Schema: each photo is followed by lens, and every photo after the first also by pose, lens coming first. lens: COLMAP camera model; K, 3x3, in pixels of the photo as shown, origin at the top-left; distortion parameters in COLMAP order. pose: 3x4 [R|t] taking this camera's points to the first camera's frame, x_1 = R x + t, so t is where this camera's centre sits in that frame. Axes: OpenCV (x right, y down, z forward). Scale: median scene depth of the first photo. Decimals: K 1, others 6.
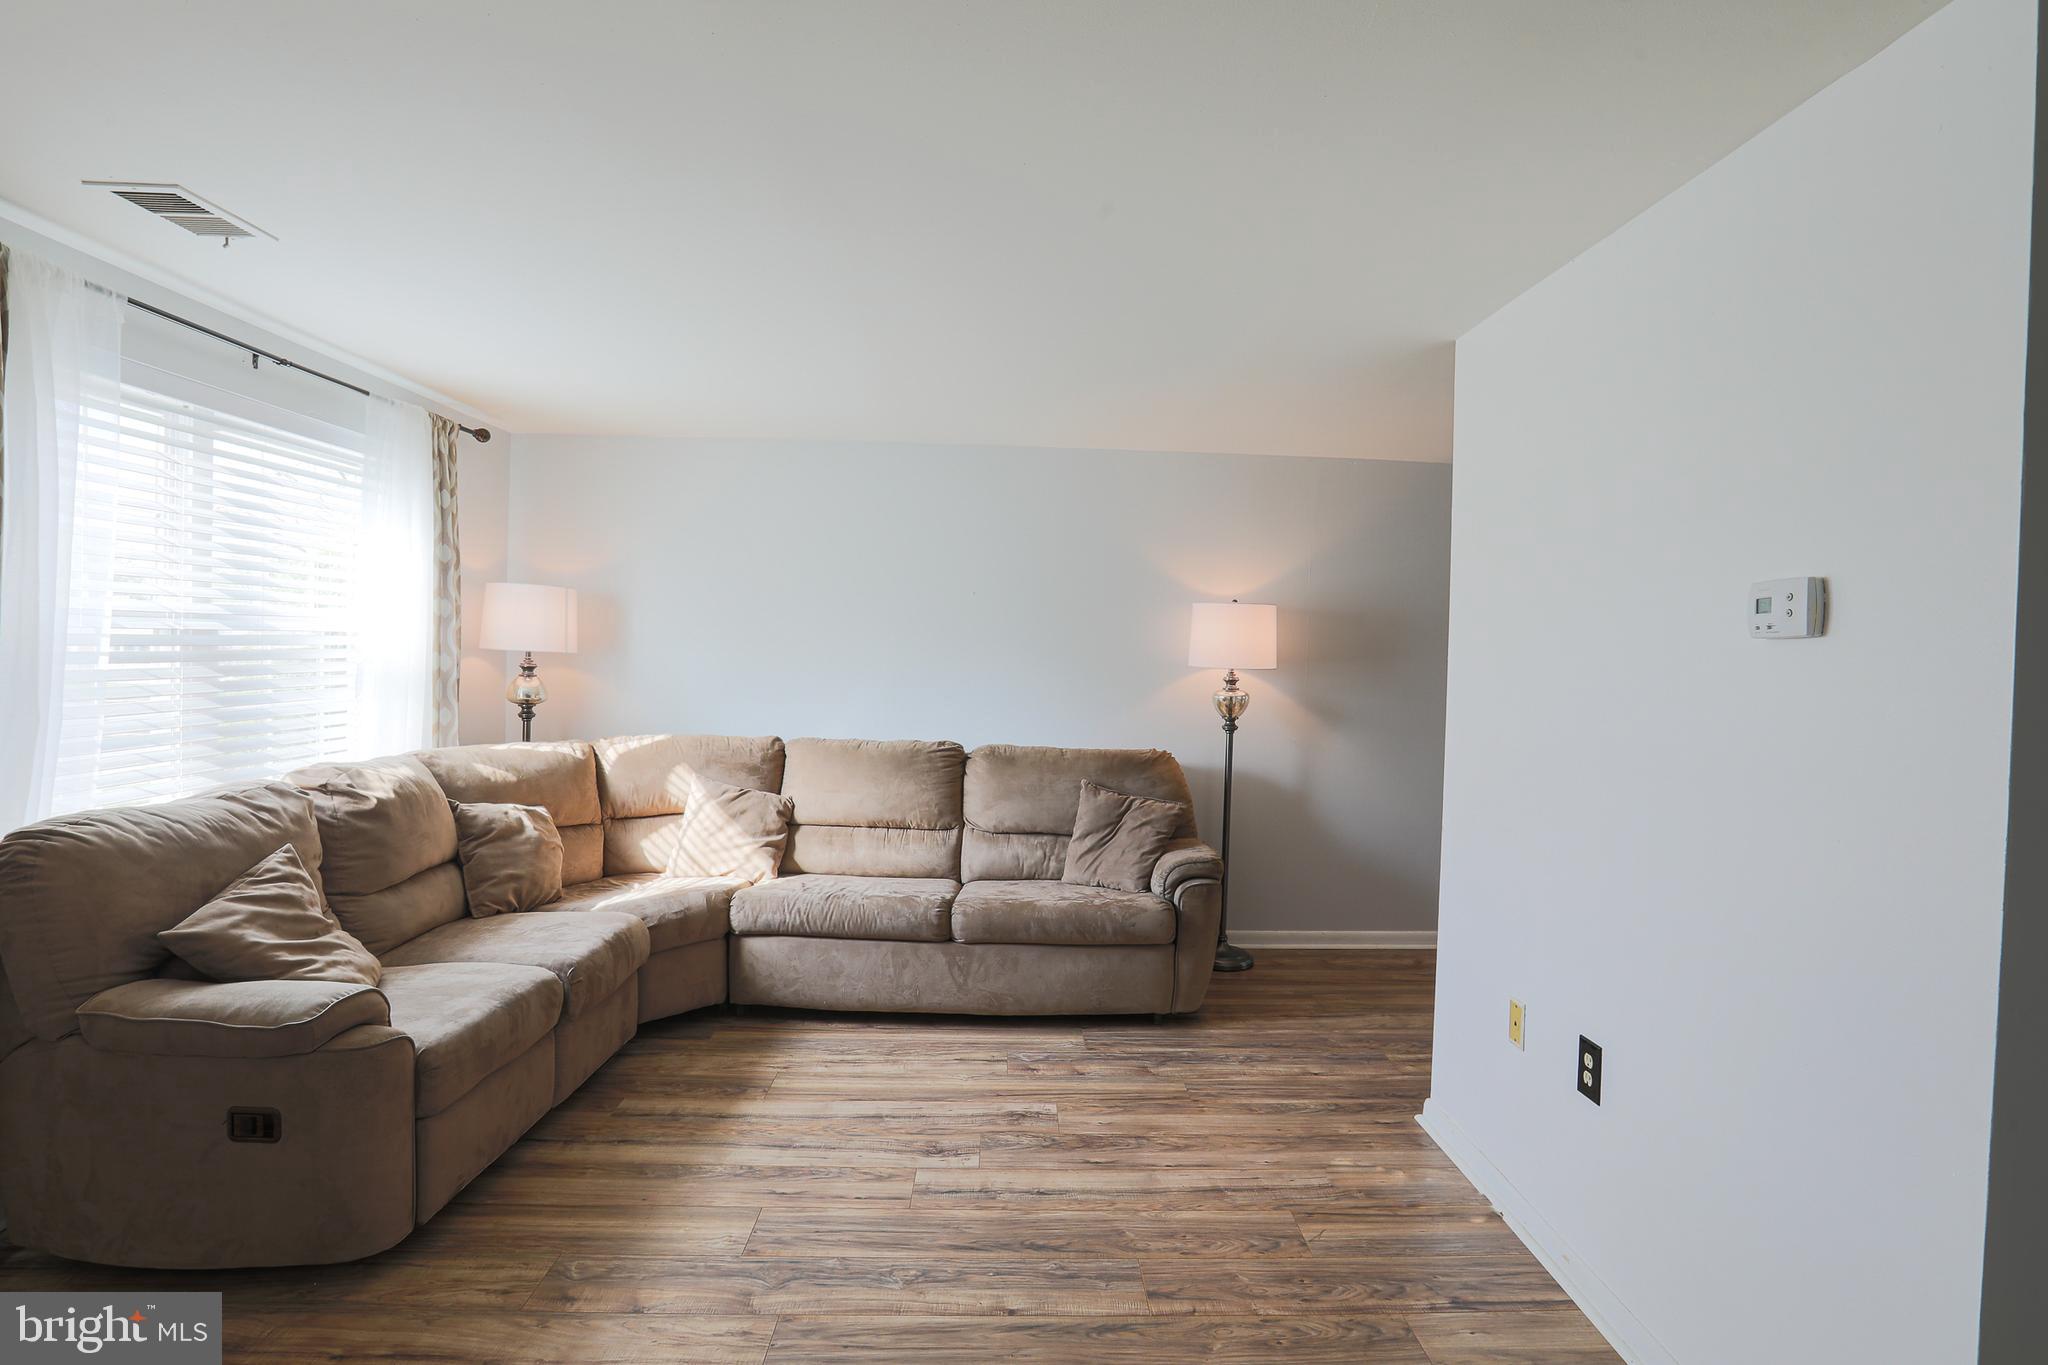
lens RADIAL K [[1032.0, 0, 1086.8], [0, 1032.0, 658.6], [0, 0, 1]] dist [-0.072795, 0.031952]
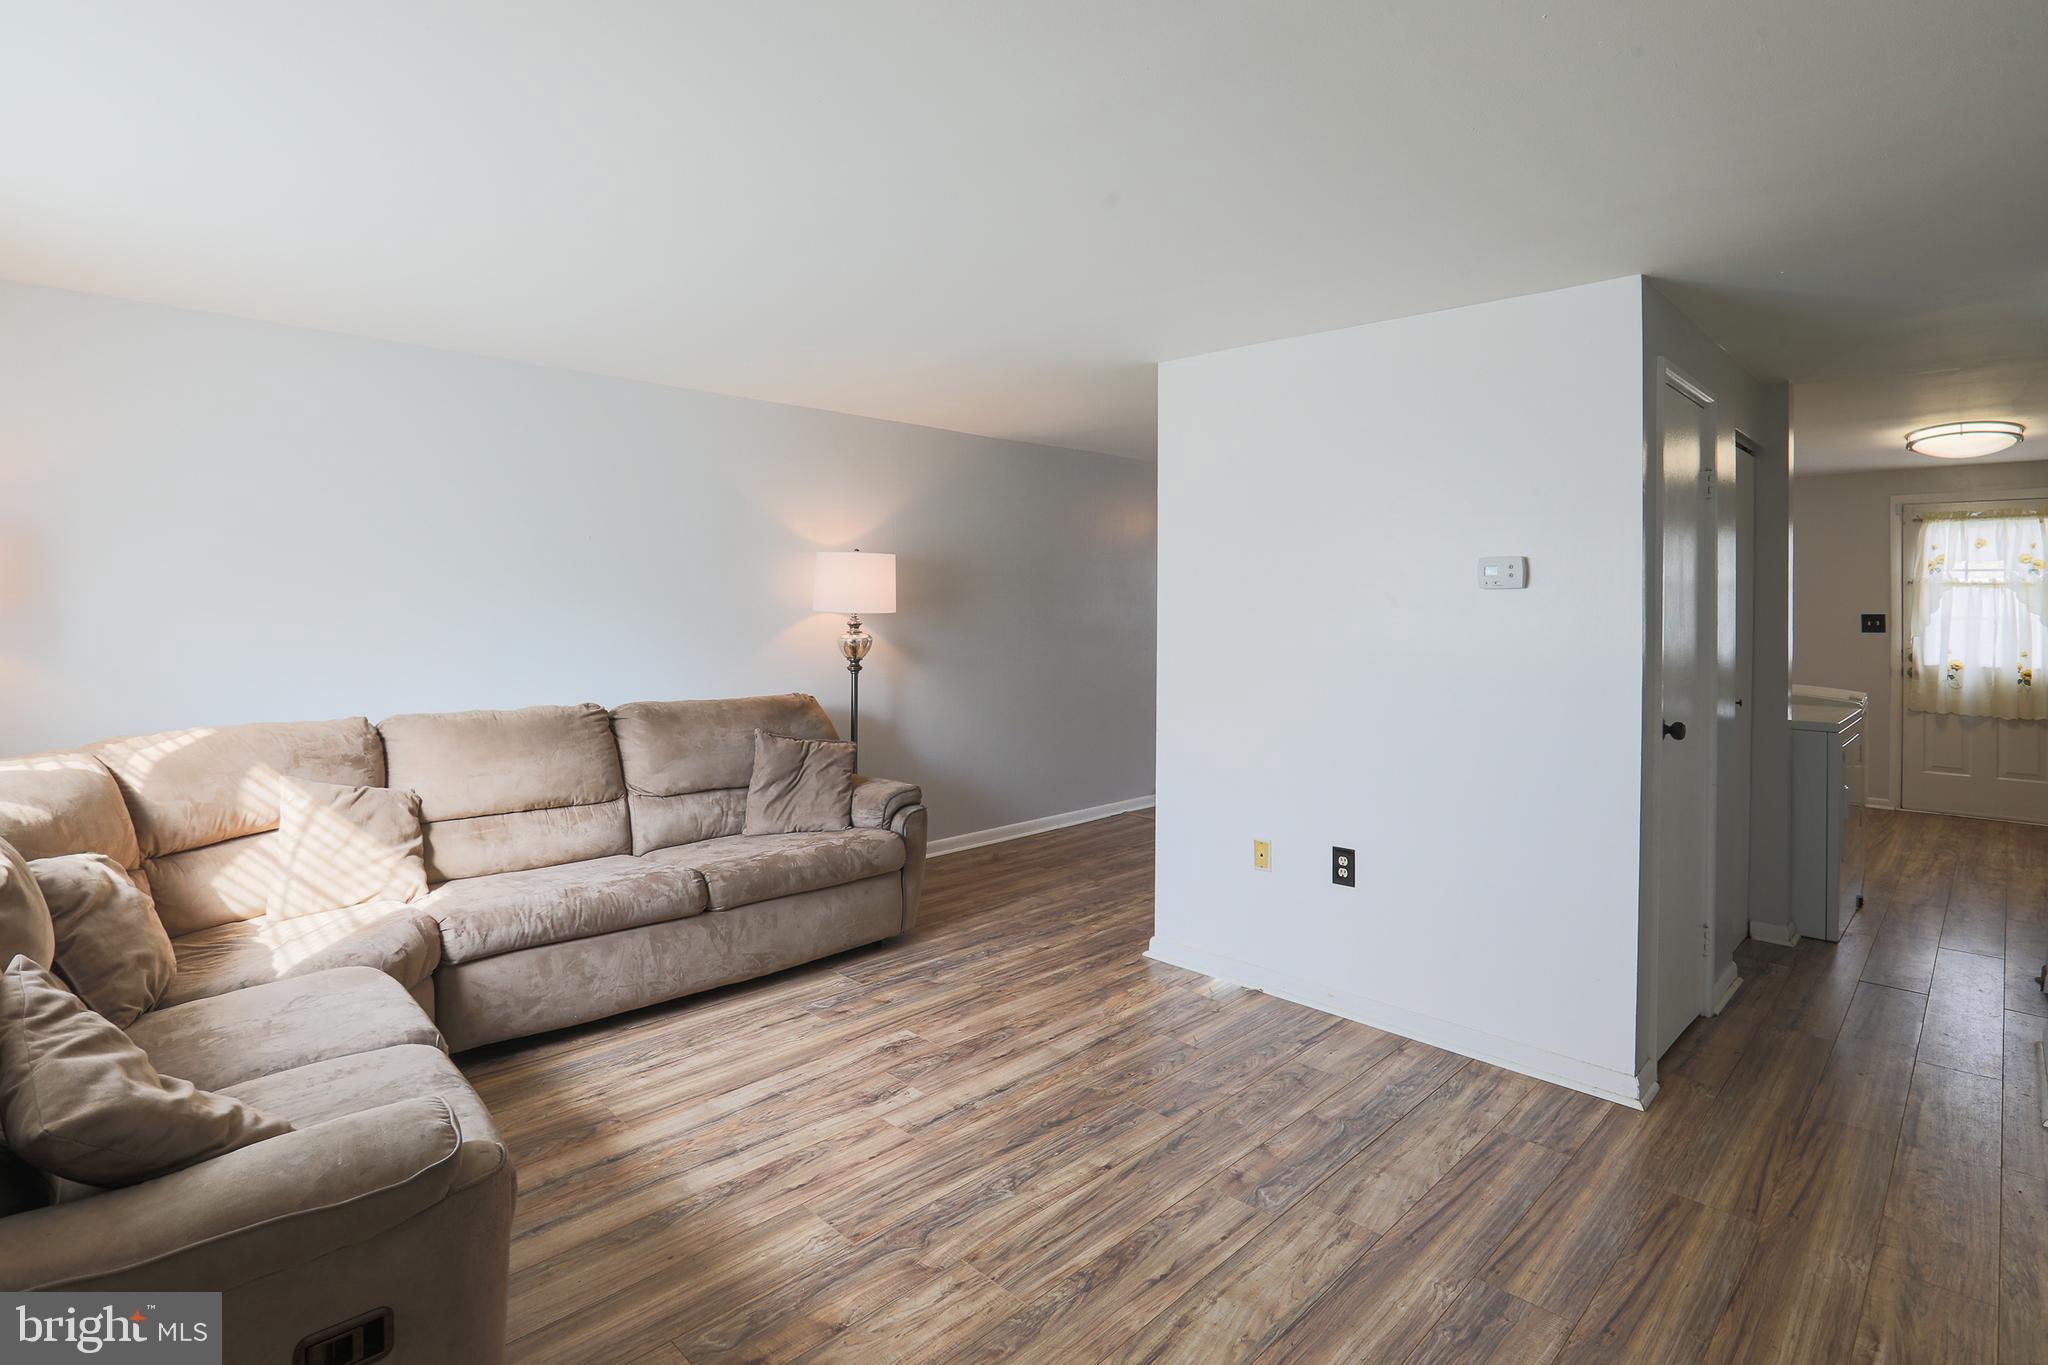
lens RADIAL K [[999.6, 0, 1091.2], [0, 999.6, 601.2], [0, 0, 1]] dist [-0.069360, 0.027877]
pose [[0.717742, -0.019155, 0.696045, -0.508771], [0.017361, 0.999803, 0.009613, -0.009971], [-0.696092, 0.005185, 0.717933, 0.114695]]
